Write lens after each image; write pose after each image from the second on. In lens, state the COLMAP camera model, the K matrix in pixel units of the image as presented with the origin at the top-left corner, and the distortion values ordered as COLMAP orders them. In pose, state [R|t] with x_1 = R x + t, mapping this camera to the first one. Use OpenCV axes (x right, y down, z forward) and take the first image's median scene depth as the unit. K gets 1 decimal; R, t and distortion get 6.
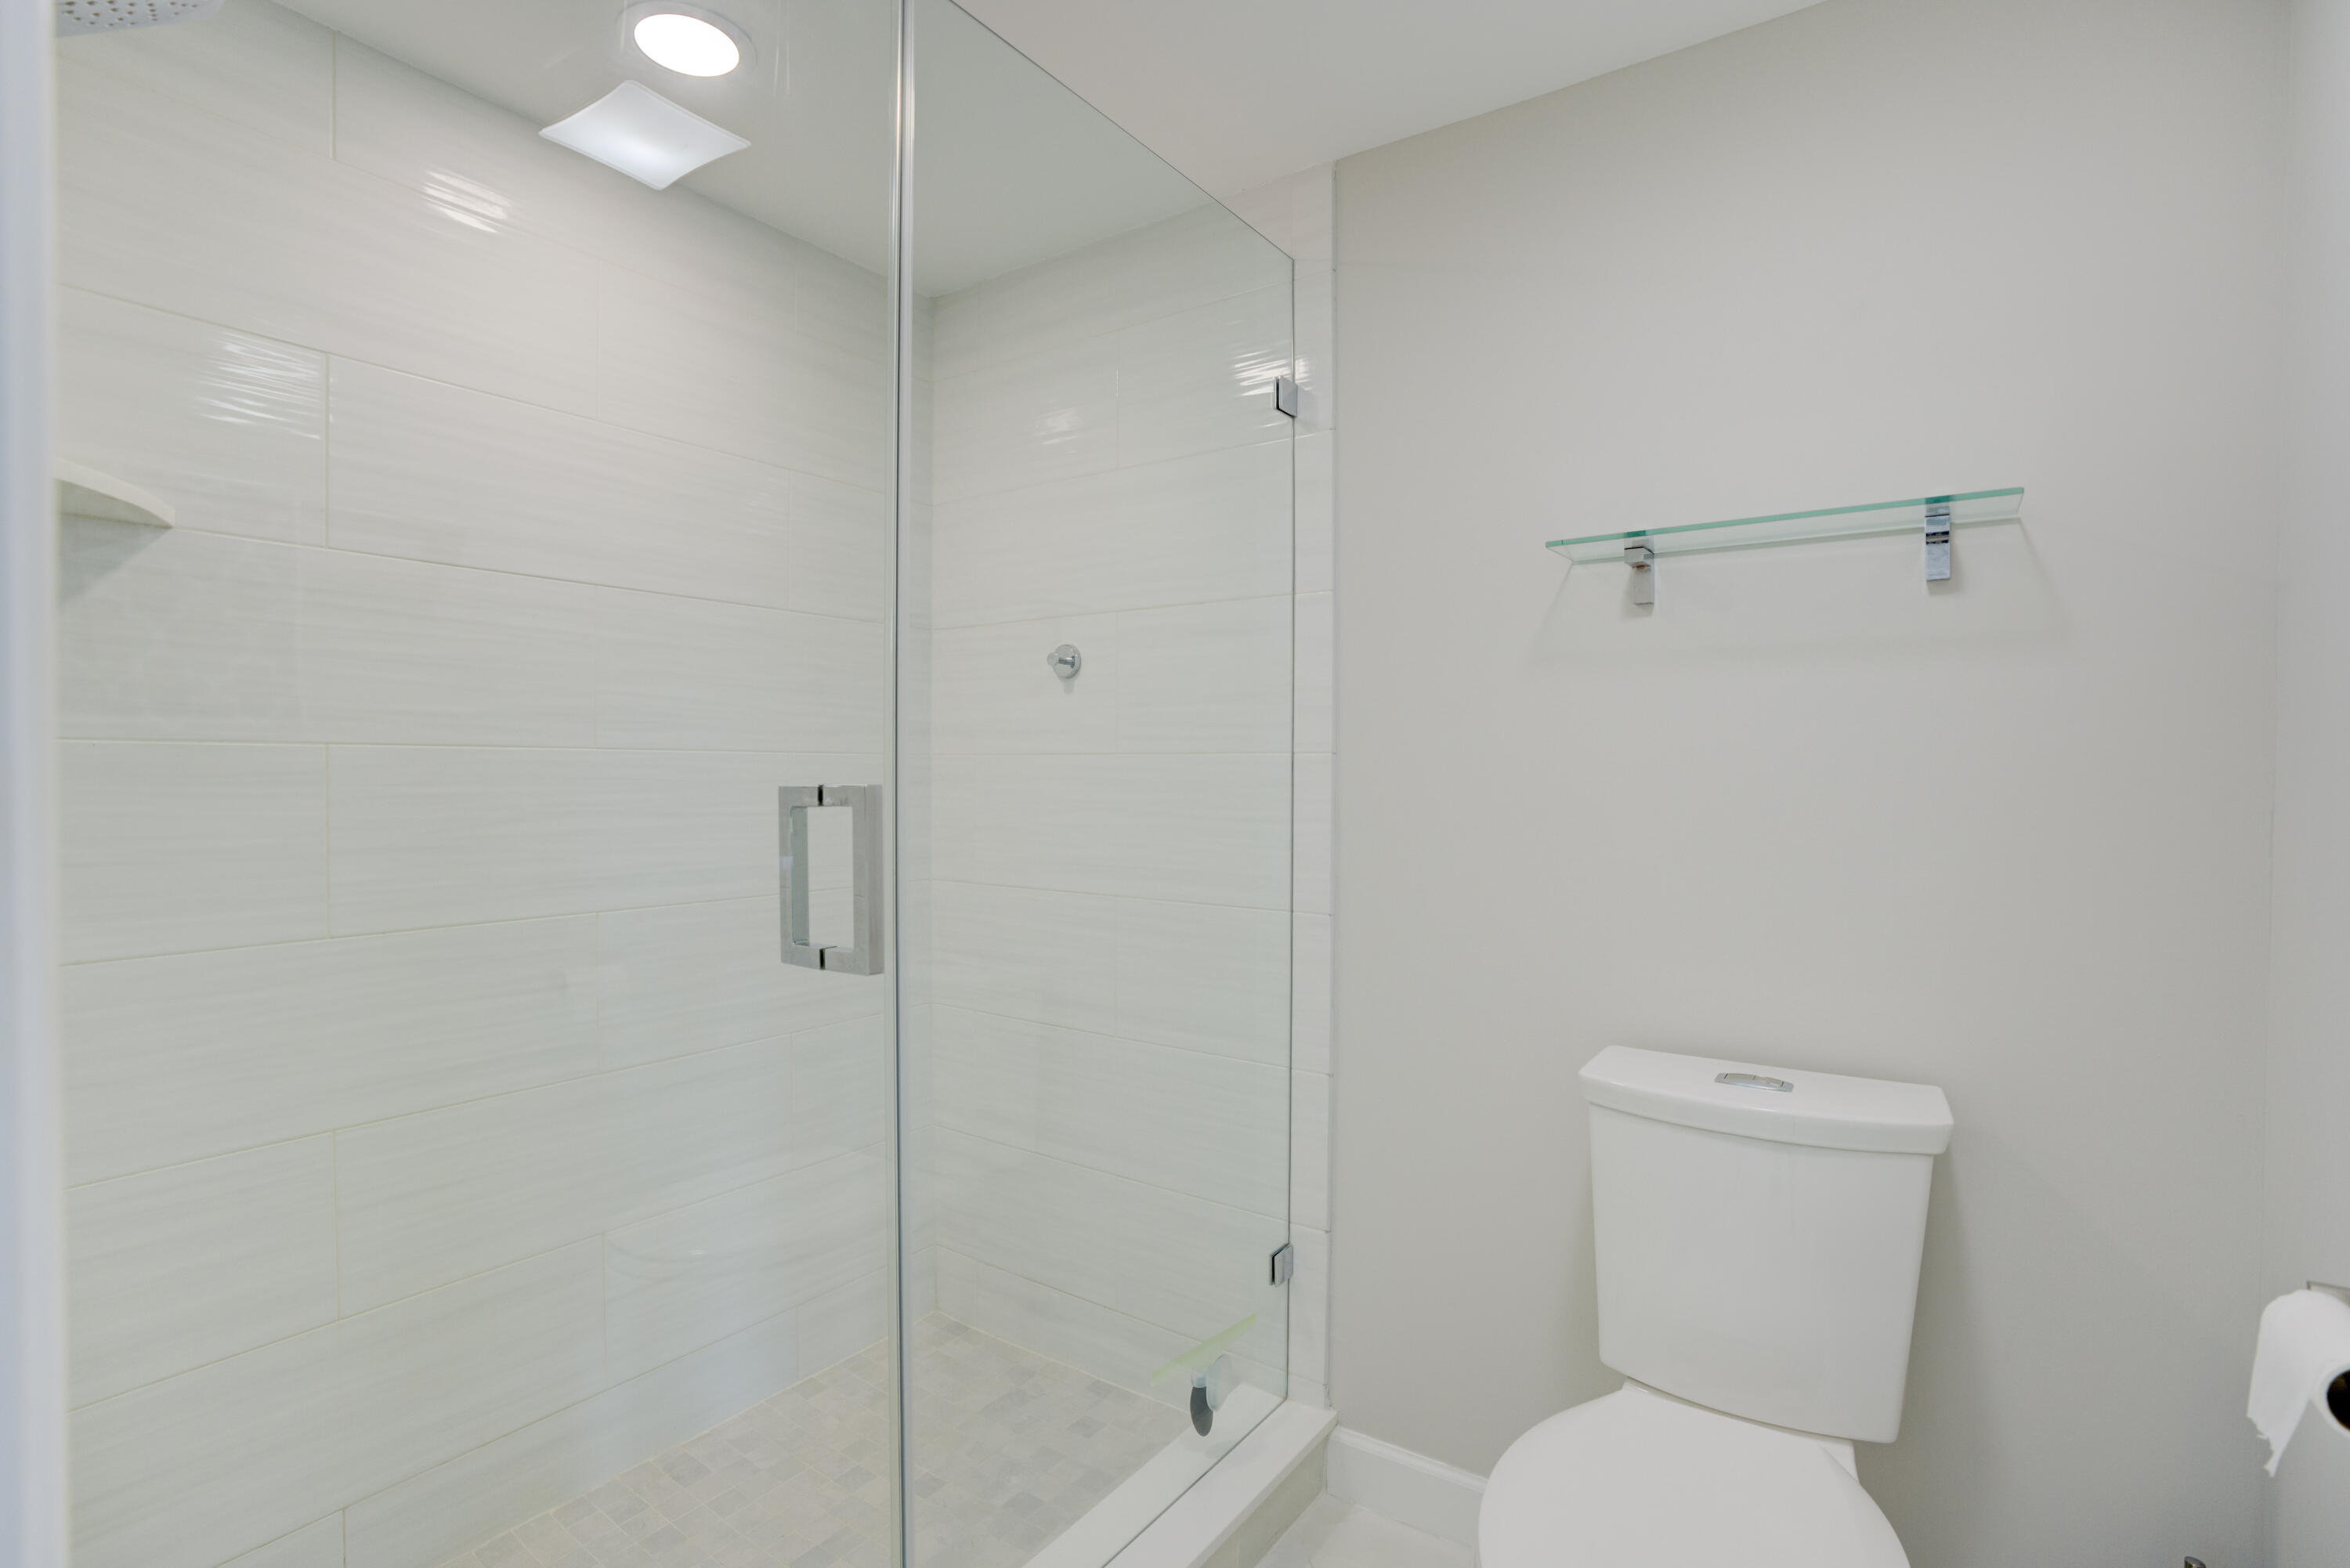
lens RADIAL K [[1136.2, 0, 1174.8], [0, 1136.2, 782.6], [0, 0, 1]] dist [0.003688, -0.000033]
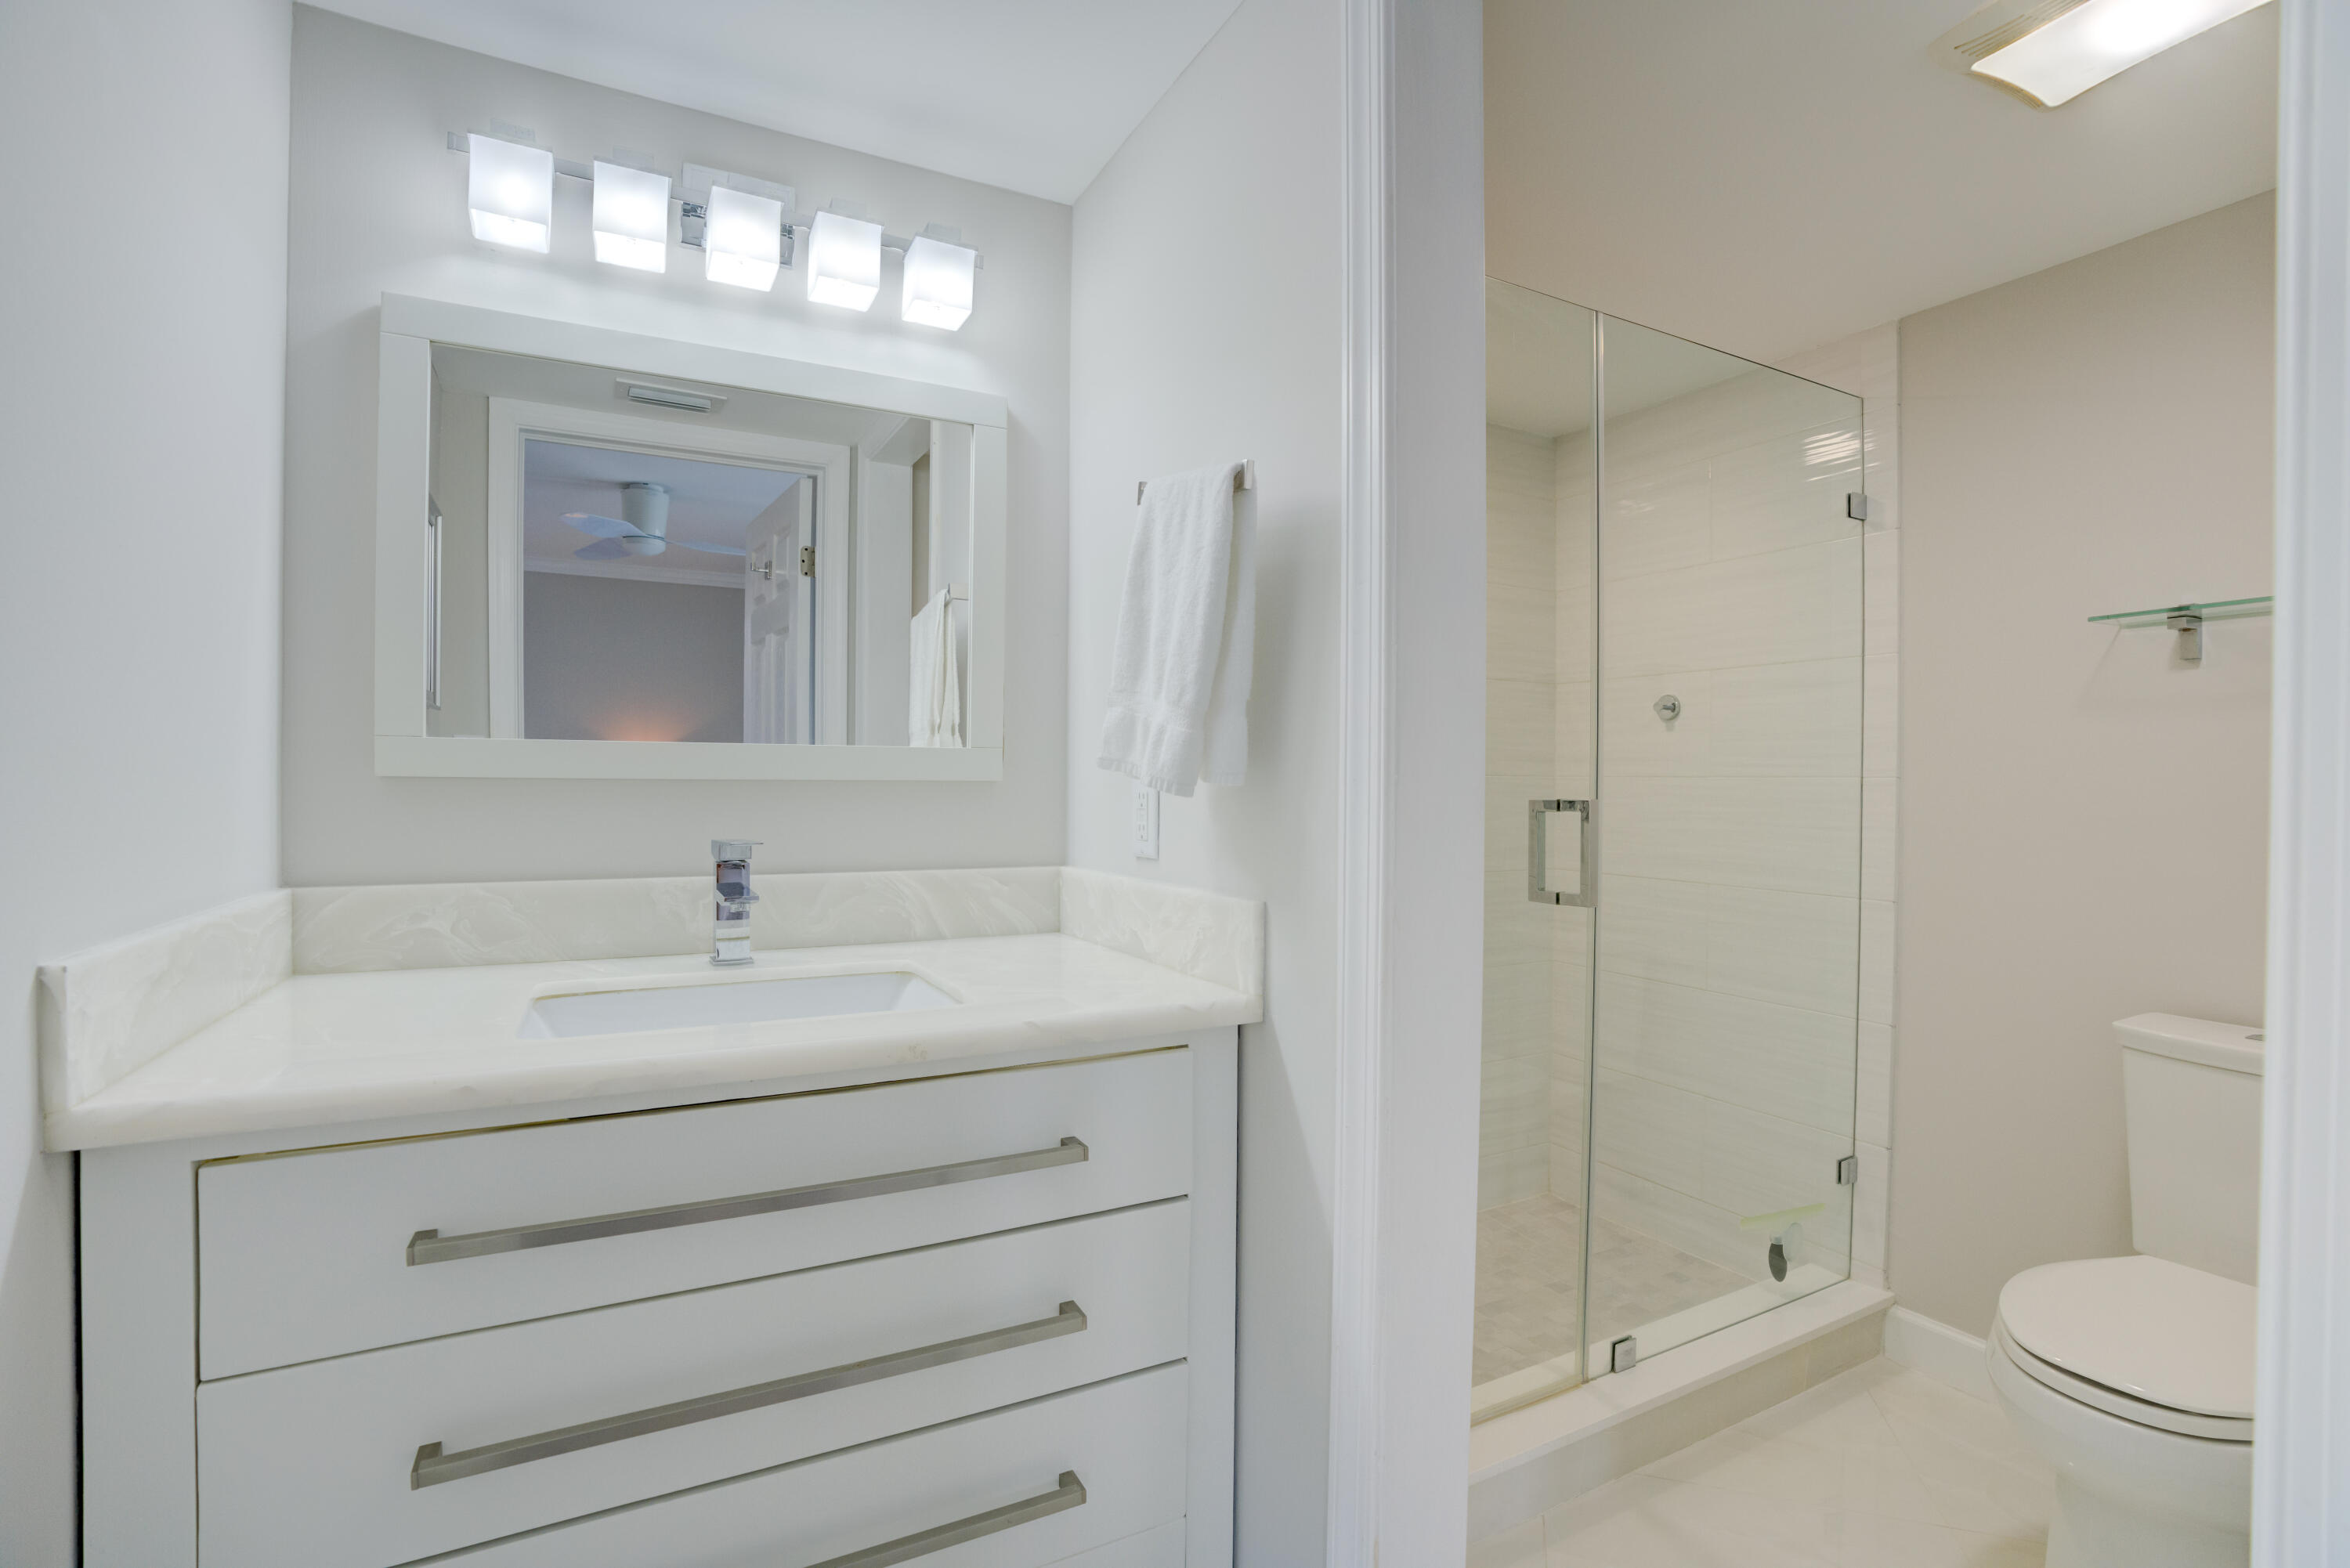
lens RADIAL K [[1096.3, 0, 1179.7], [0, 1096.3, 783.2], [0, 0, 1]] dist [-0.025120, 0.003473]
pose [[0.901321, 0.006650, -0.433101, -0.061734], [-0.009597, 0.999943, -0.004620, -0.005805], [0.433045, 0.008320, 0.901334, -0.461309]]
